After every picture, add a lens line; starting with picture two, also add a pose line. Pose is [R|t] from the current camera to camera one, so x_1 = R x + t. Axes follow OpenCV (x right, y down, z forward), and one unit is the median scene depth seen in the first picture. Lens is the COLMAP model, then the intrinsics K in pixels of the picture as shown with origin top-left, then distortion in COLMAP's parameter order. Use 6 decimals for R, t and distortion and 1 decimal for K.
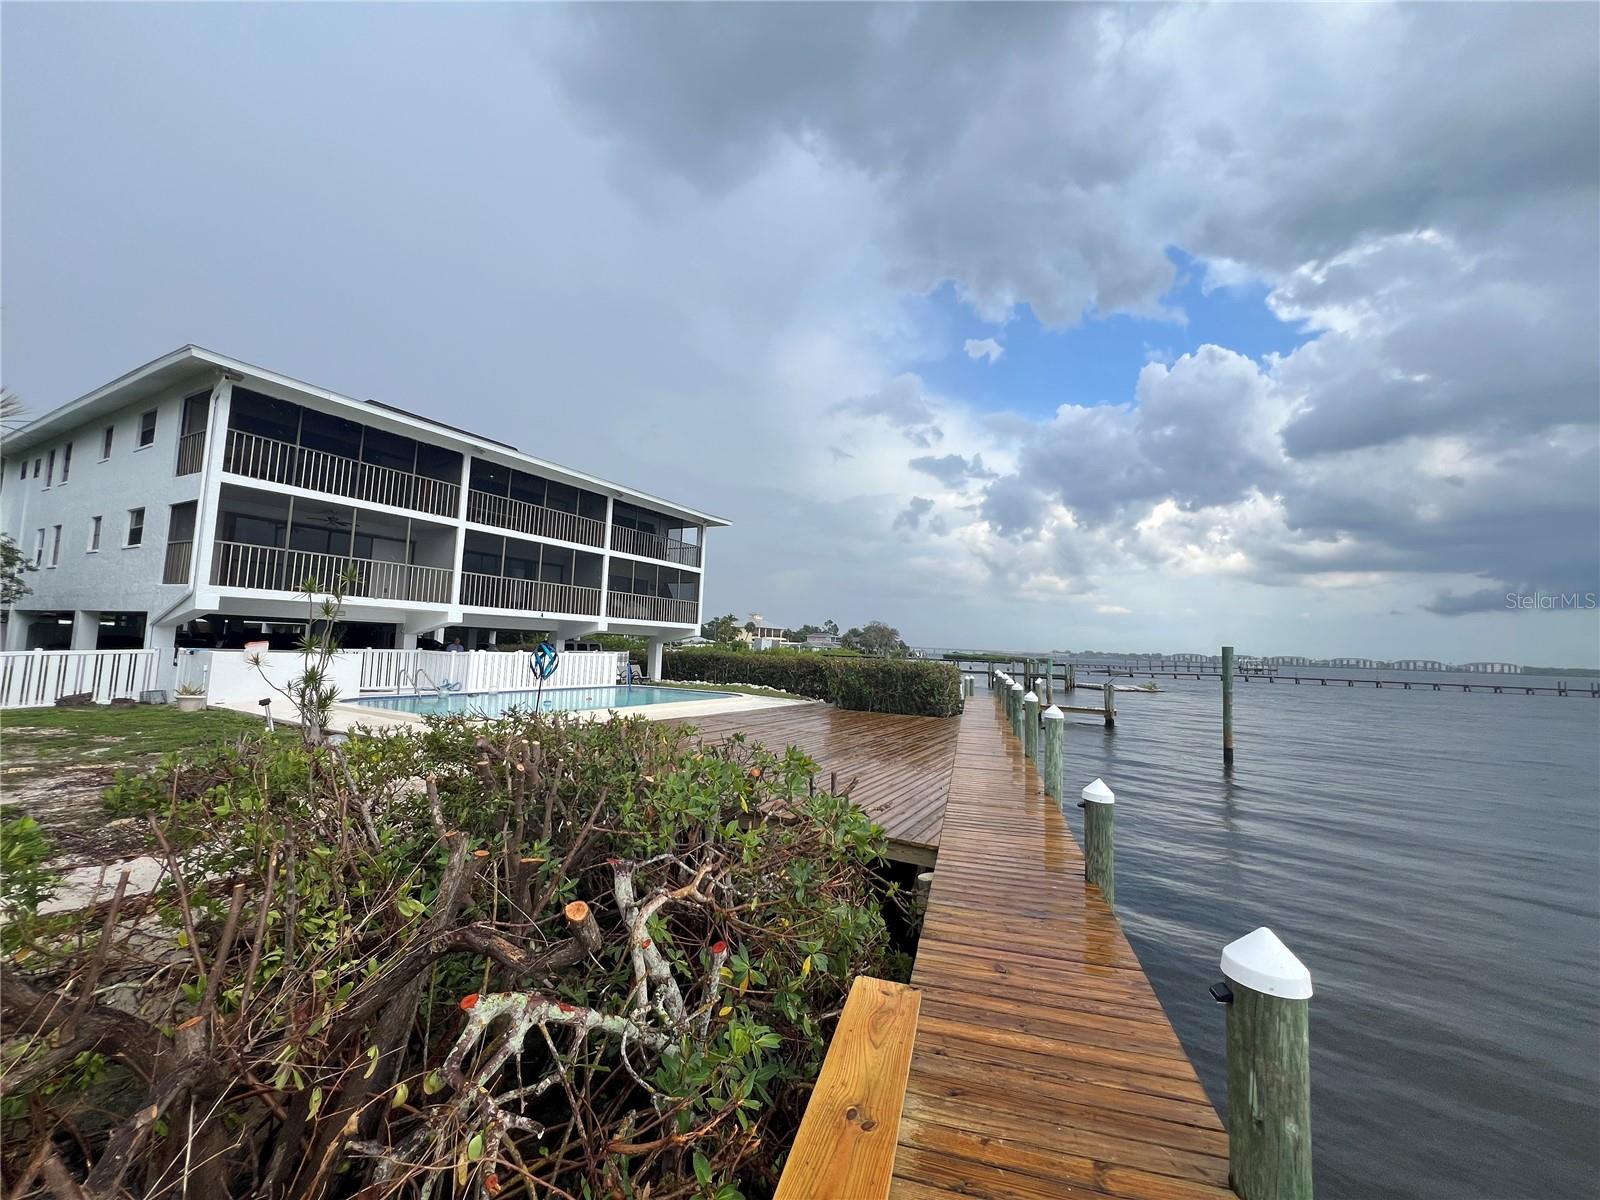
lens RADIAL K [[641.8, 0, 795.2], [0, 641.8, 595.3], [0, 0, 1]] dist [-0.000362, 0.000642]
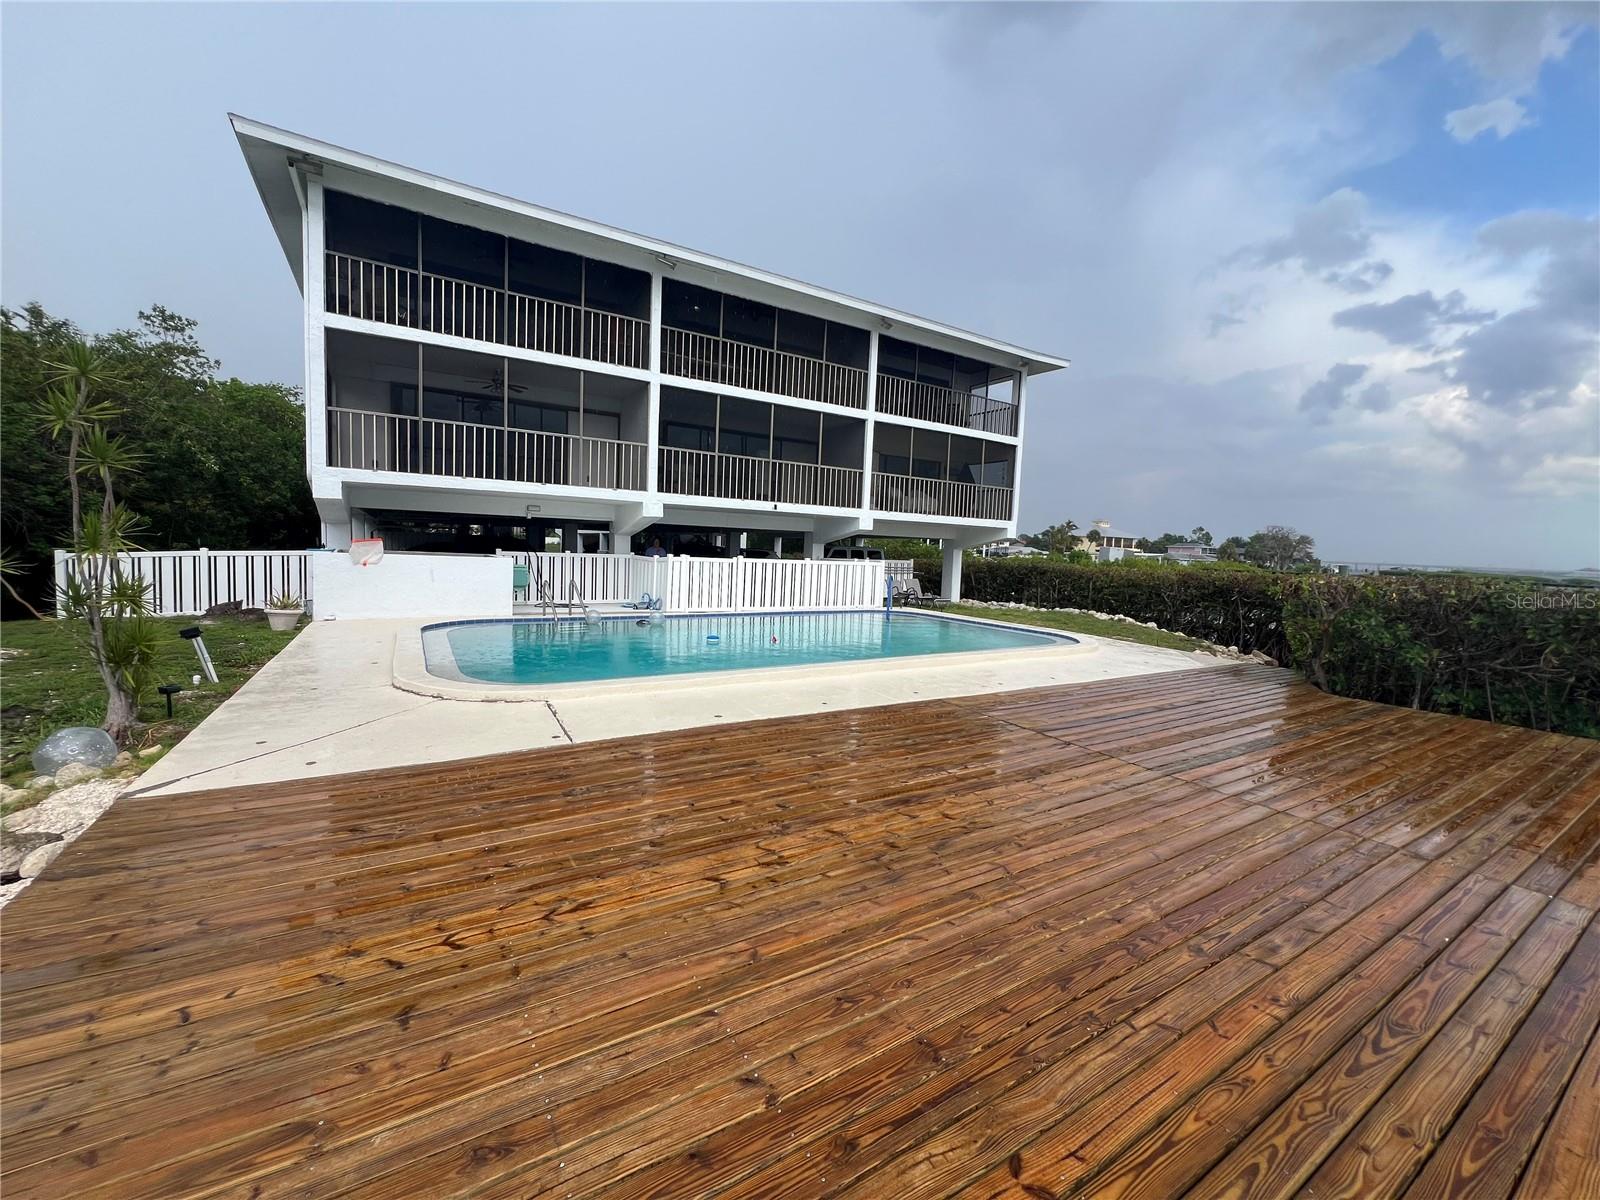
lens RADIAL K [[639.7, 0, 795.3], [0, 639.7, 594.8], [0, 0, 1]] dist [-0.002052, 0.000678]
pose [[0.875238, 0.032694, -0.482586, -0.032344], [0.033229, 0.991292, 0.127424, 0.041191], [0.482549, -0.127562, 0.866530, 0.418143]]
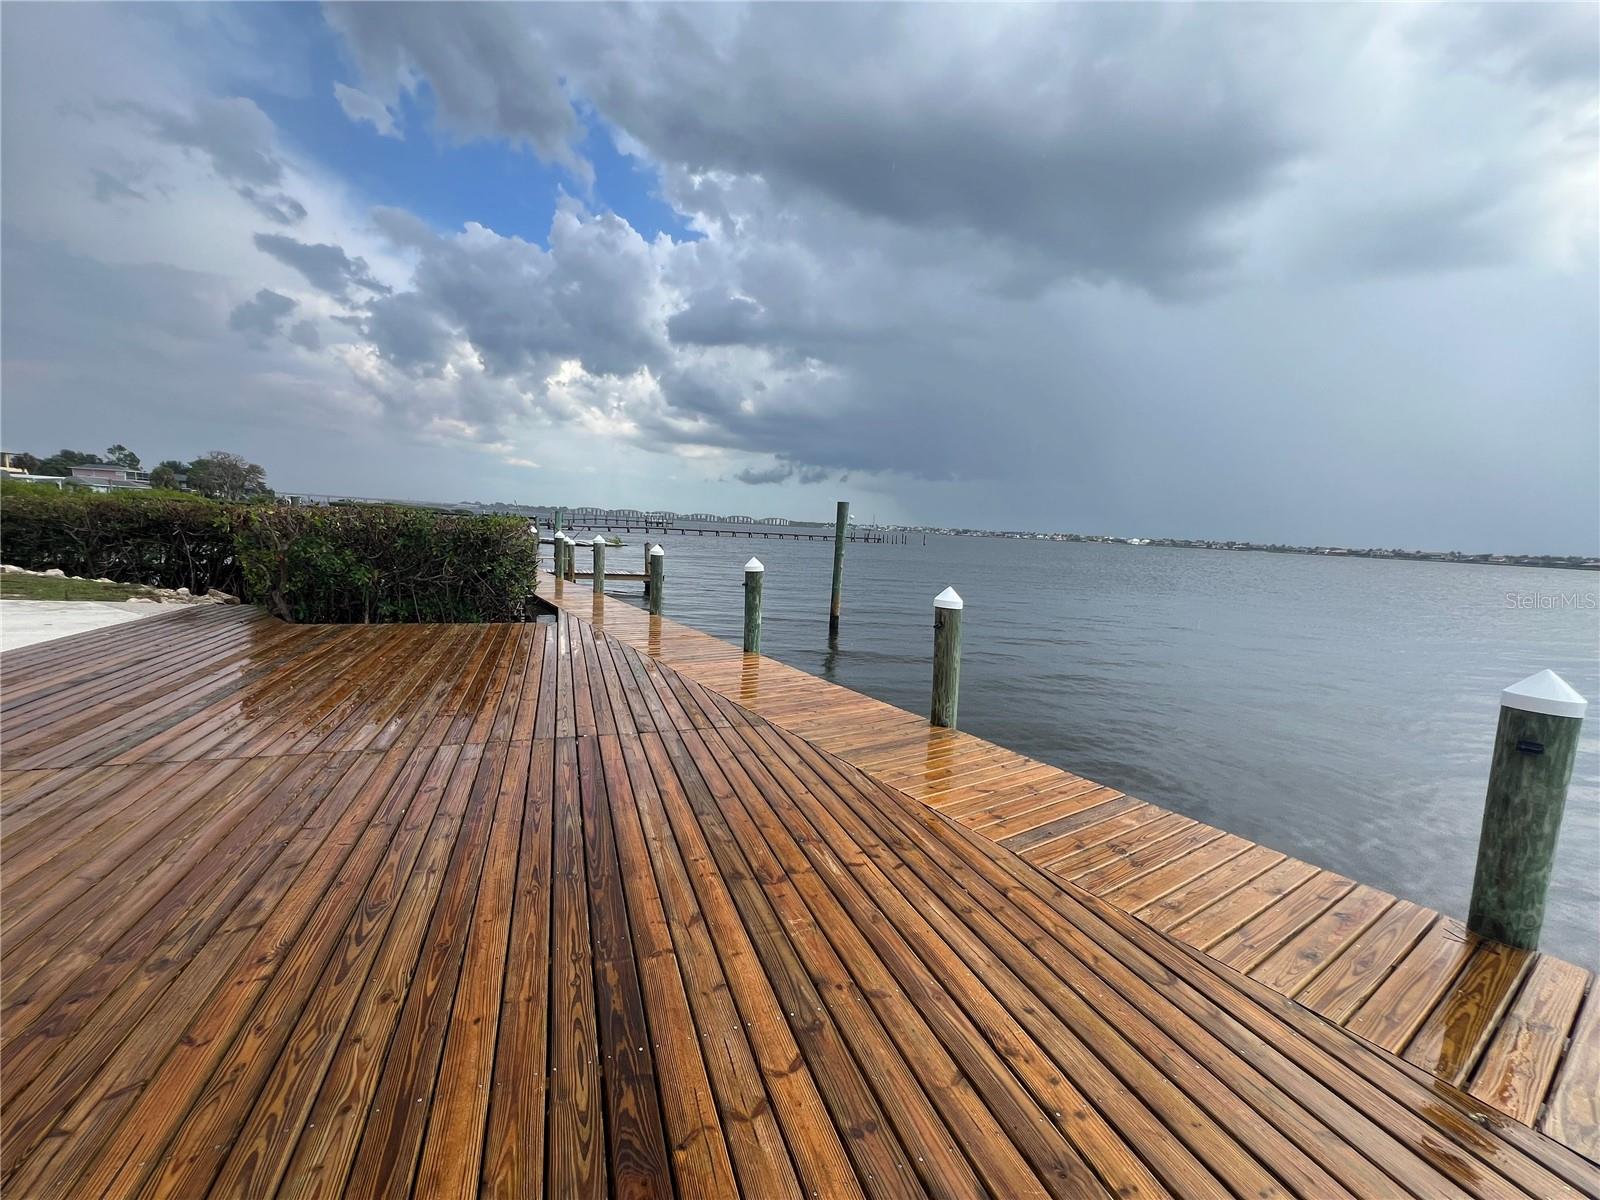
lens RADIAL K [[639.7, 0, 795.3], [0, 639.7, 594.8], [0, 0, 1]] dist [-0.002052, 0.000678]
pose [[0.651594, -0.082545, 0.754063, -0.027338], [-0.091187, 0.978330, 0.185891, 0.042472], [-0.753067, -0.189887, 0.629947, 0.426136]]
